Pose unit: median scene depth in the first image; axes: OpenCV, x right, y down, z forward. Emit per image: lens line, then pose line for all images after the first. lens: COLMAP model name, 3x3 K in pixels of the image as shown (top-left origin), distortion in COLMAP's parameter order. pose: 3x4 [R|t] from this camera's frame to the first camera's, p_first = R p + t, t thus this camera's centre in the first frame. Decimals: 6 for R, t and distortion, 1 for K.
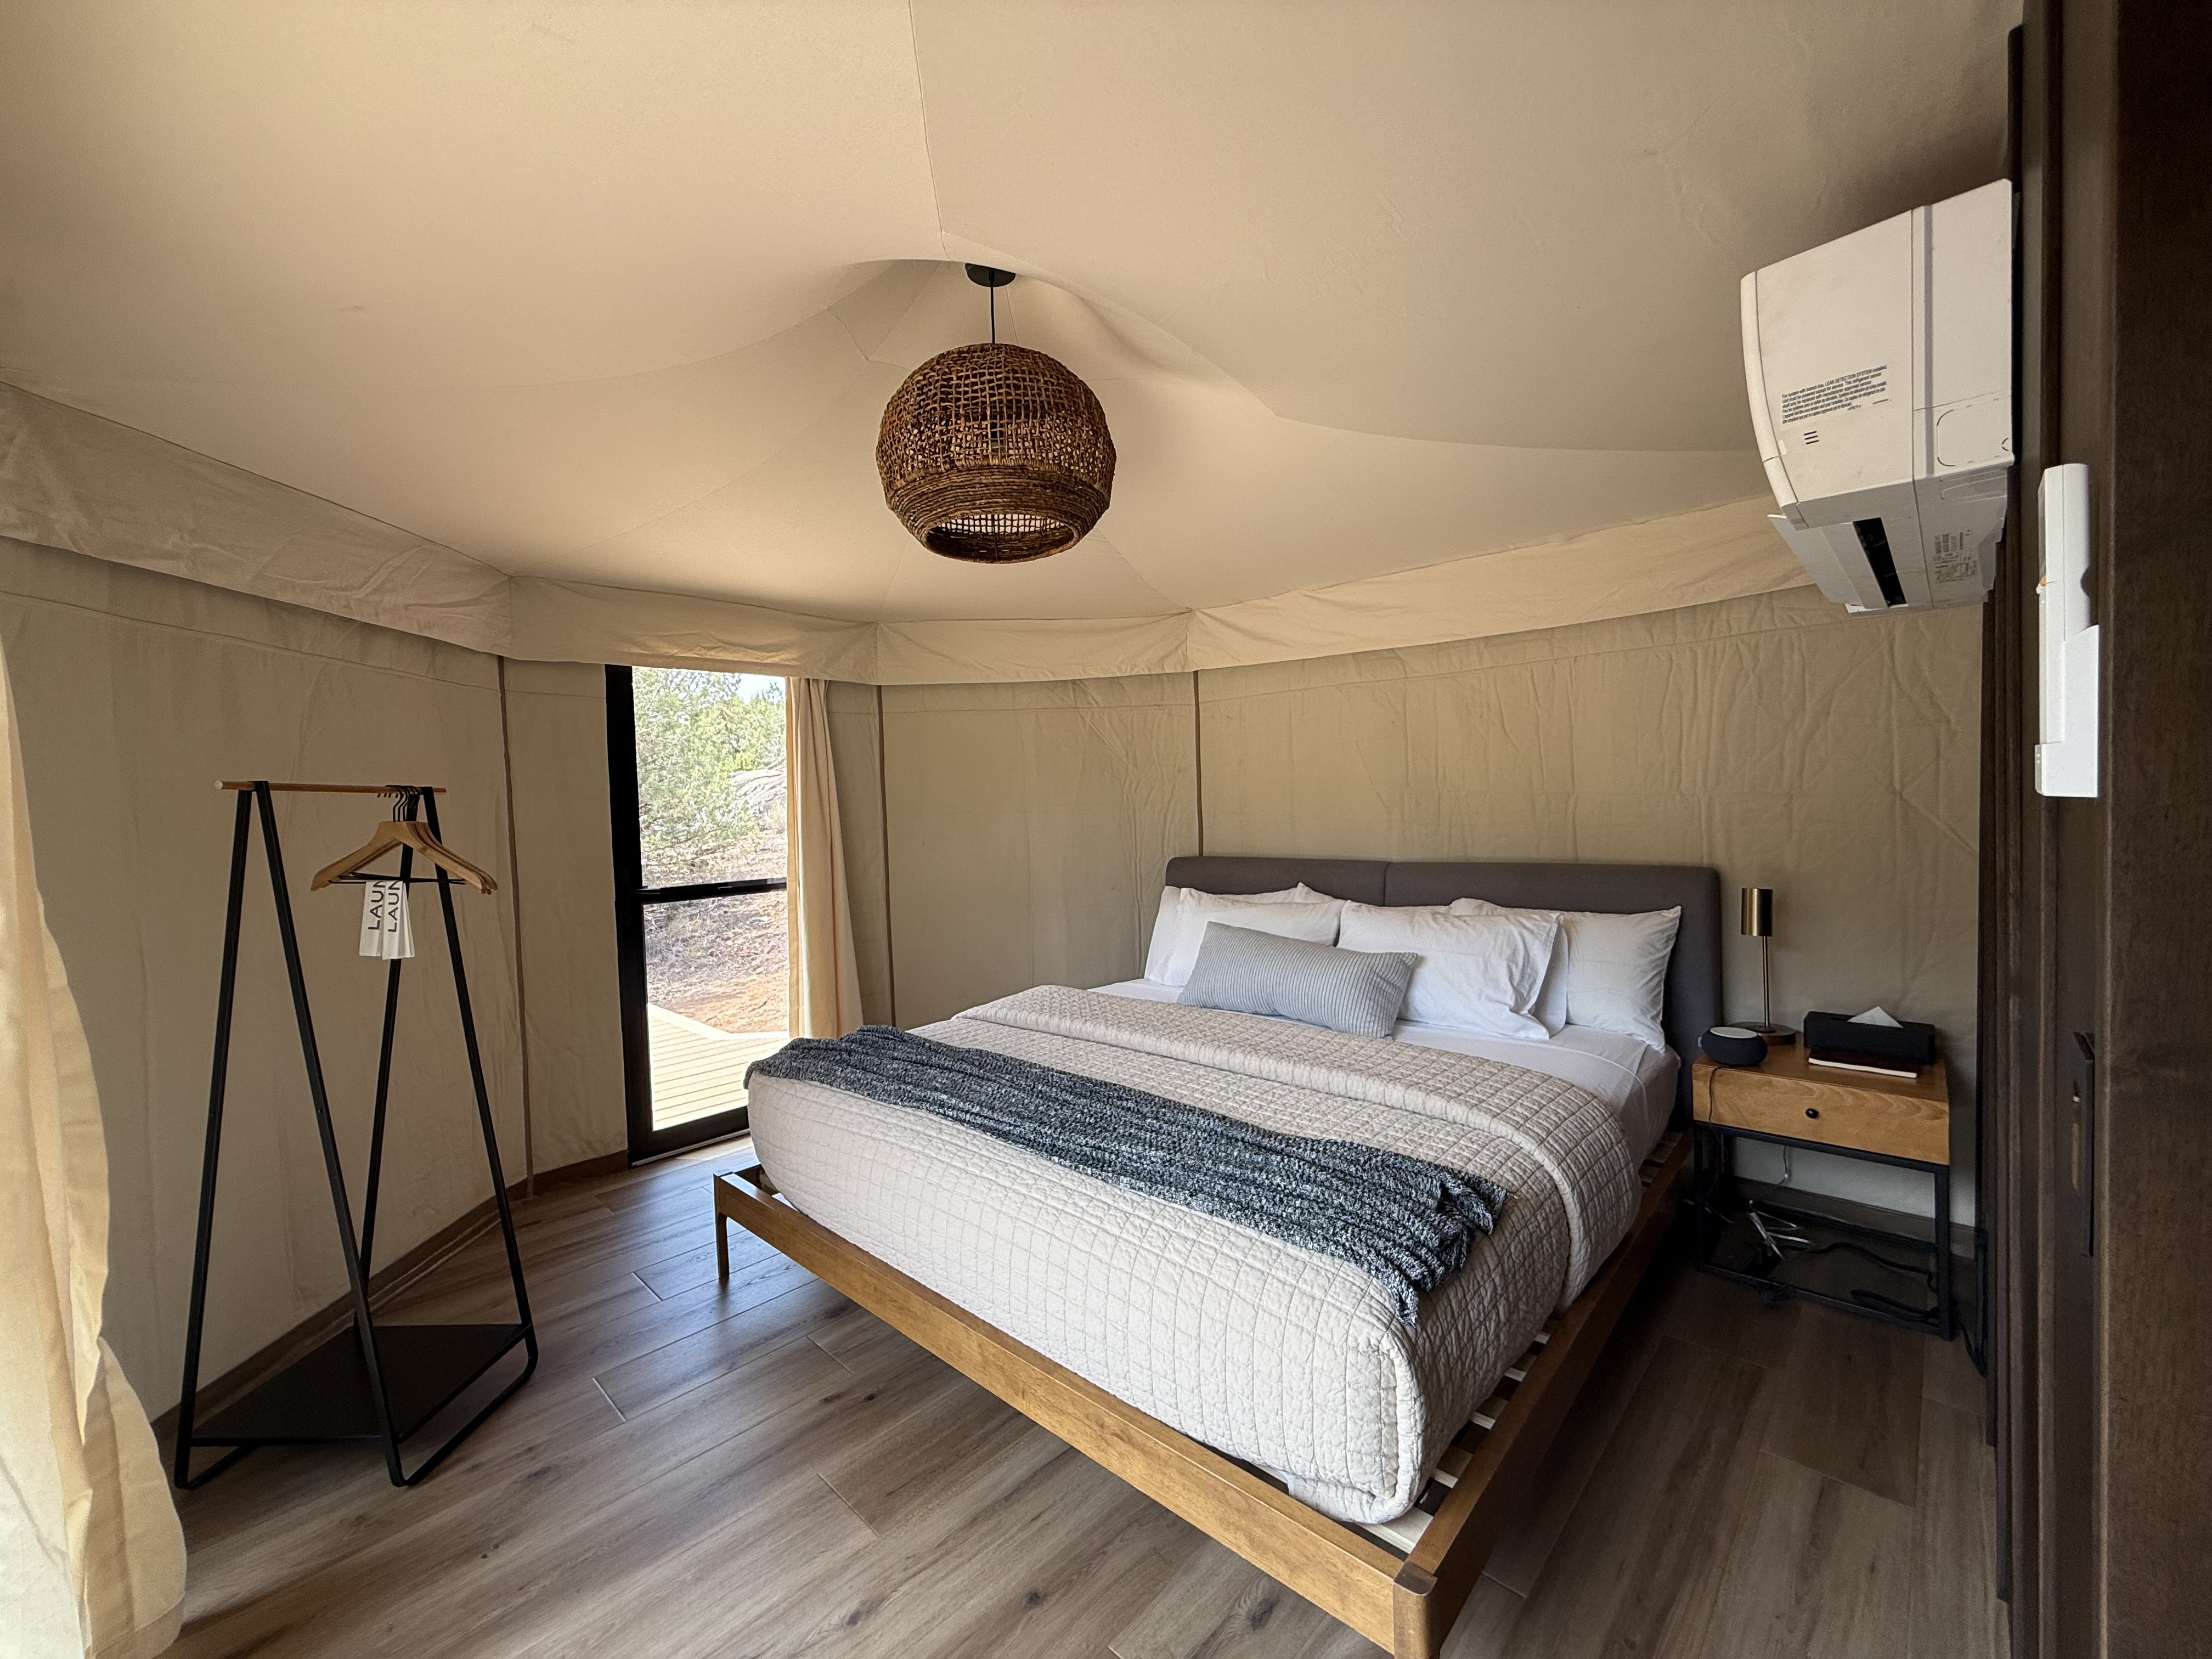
lens RADIAL K [[885.0, 0, 1106.1], [0, 885.0, 834.9], [0, 0, 1]] dist [0.000398, 0.000018]
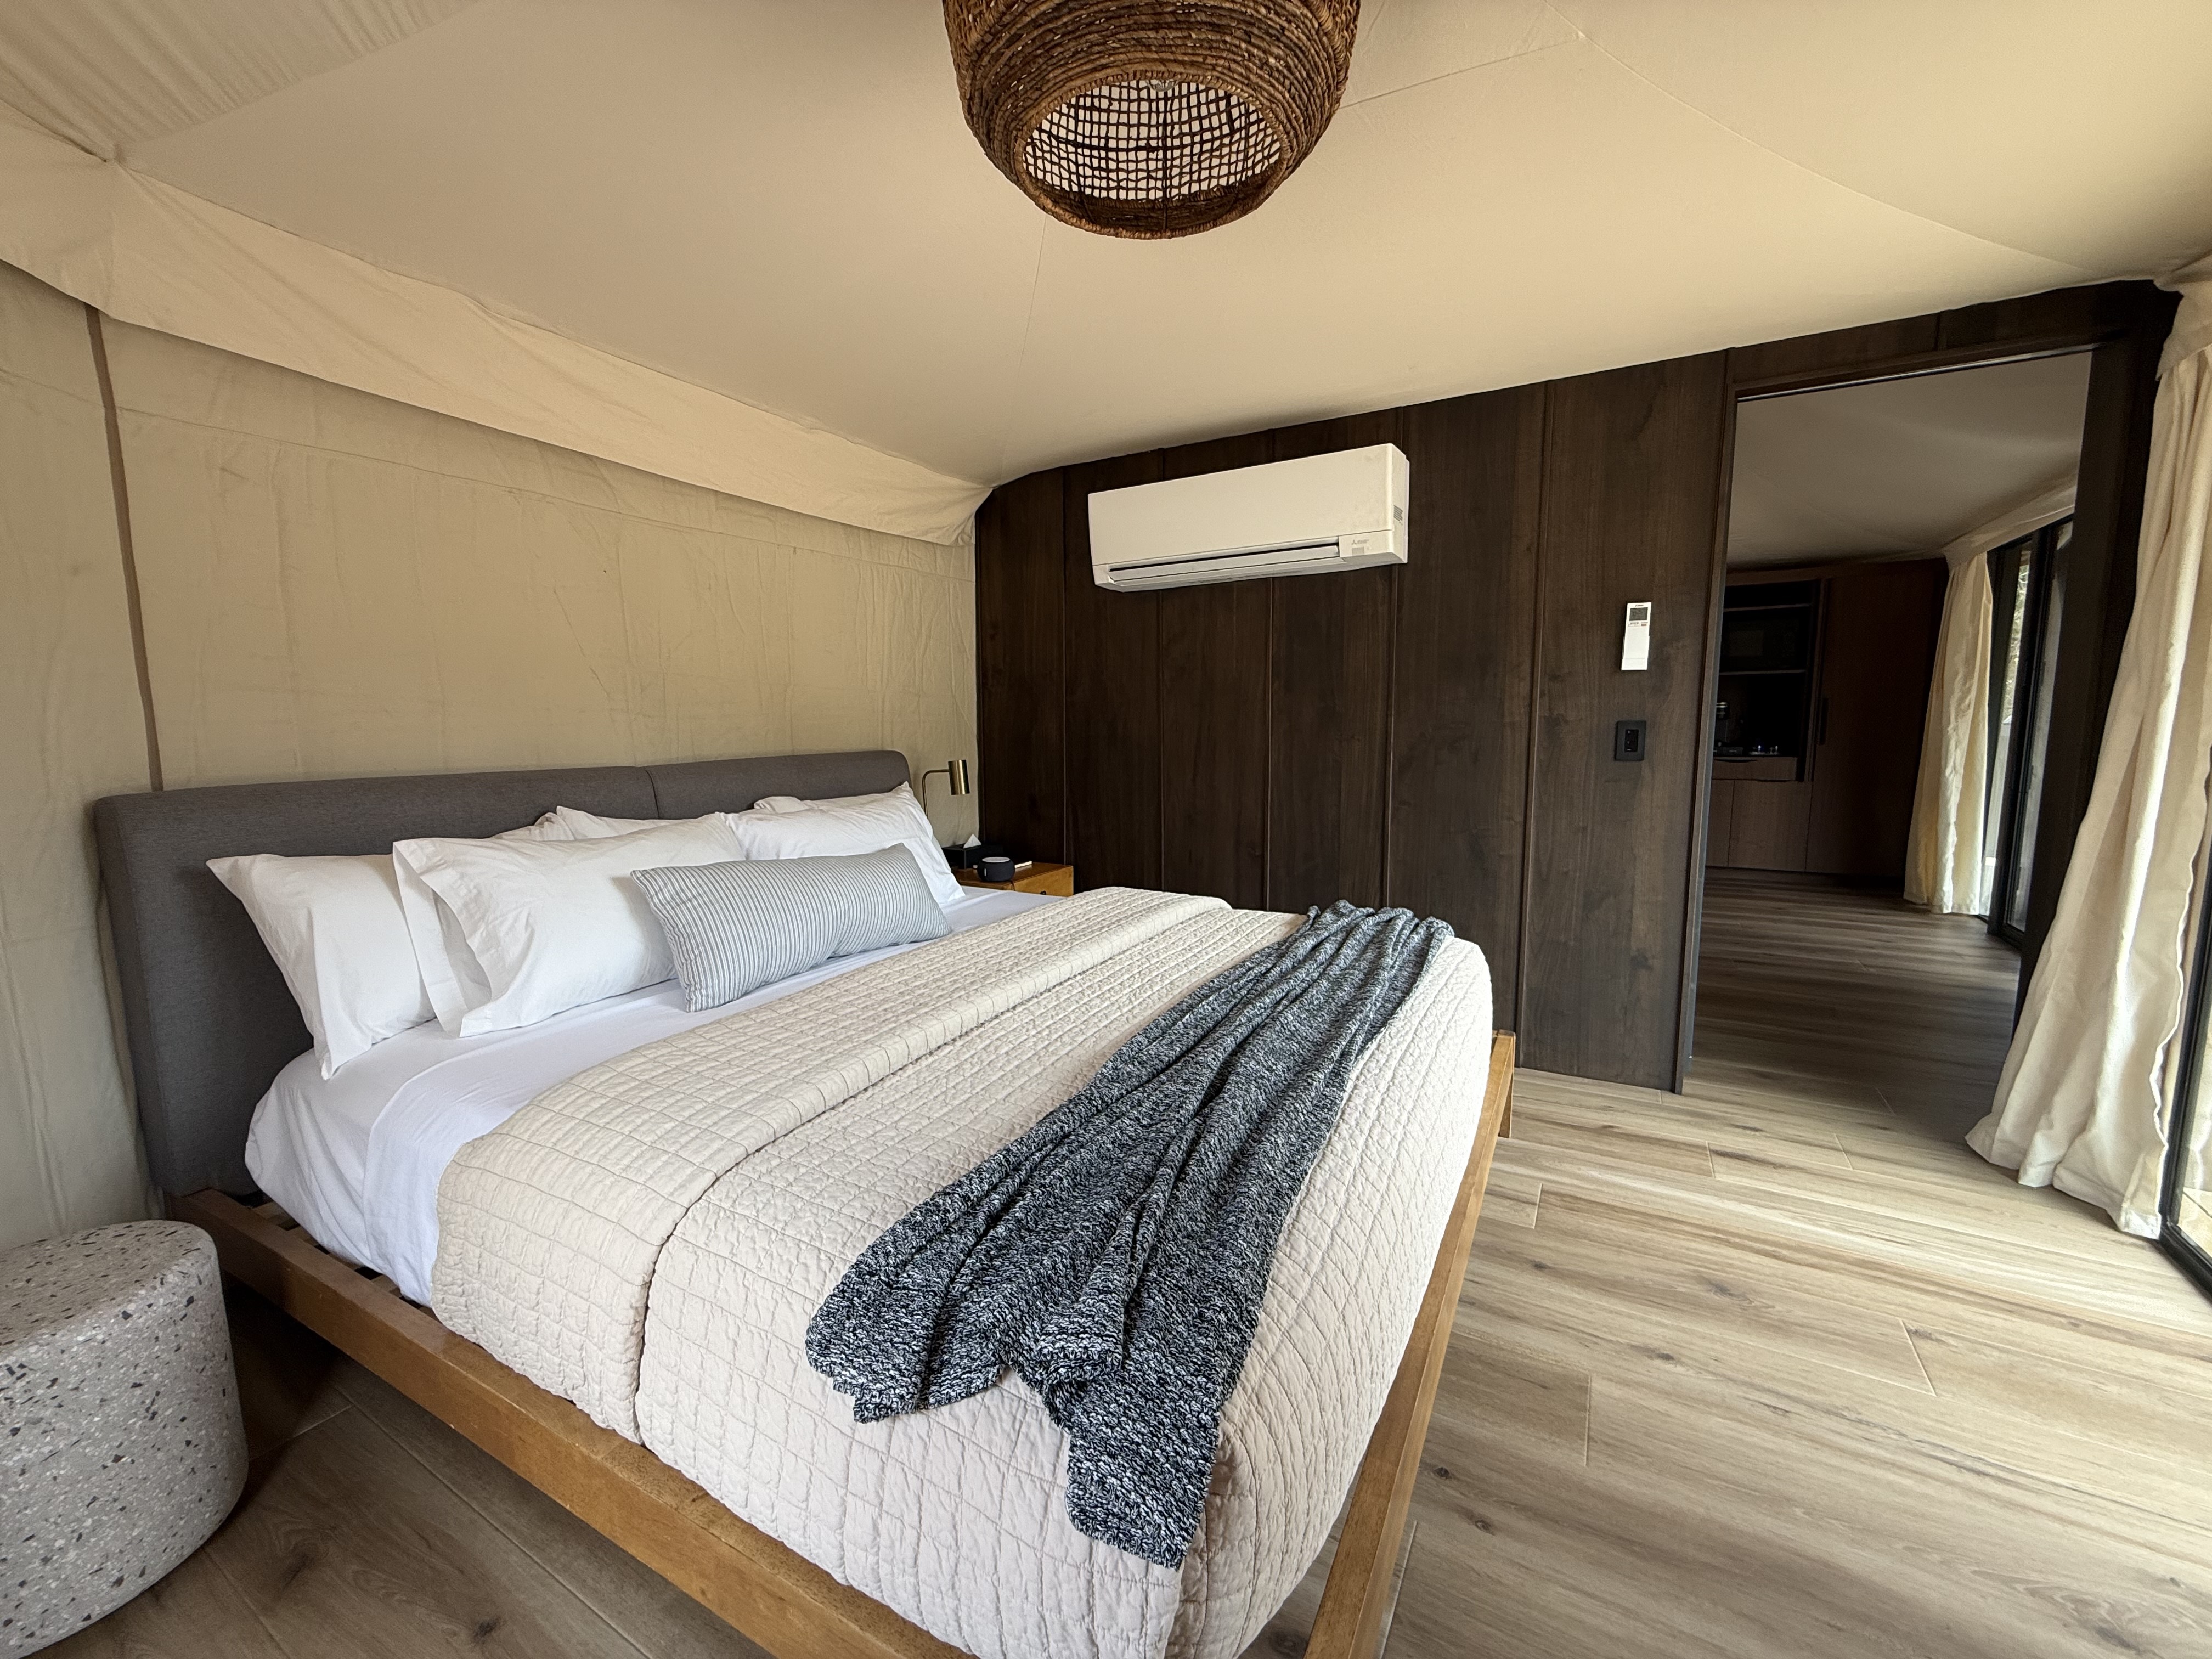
lens RADIAL K [[885.0, 0, 1104.2], [0, 885.0, 828.6], [0, 0, 1]] dist [0.000398, 0.000018]
pose [[-0.235659, -0.086112, 0.968013, -0.691451], [0.051589, 0.993554, 0.100943, 0.039443], [-0.970466, 0.073727, -0.229698, 1.145312]]
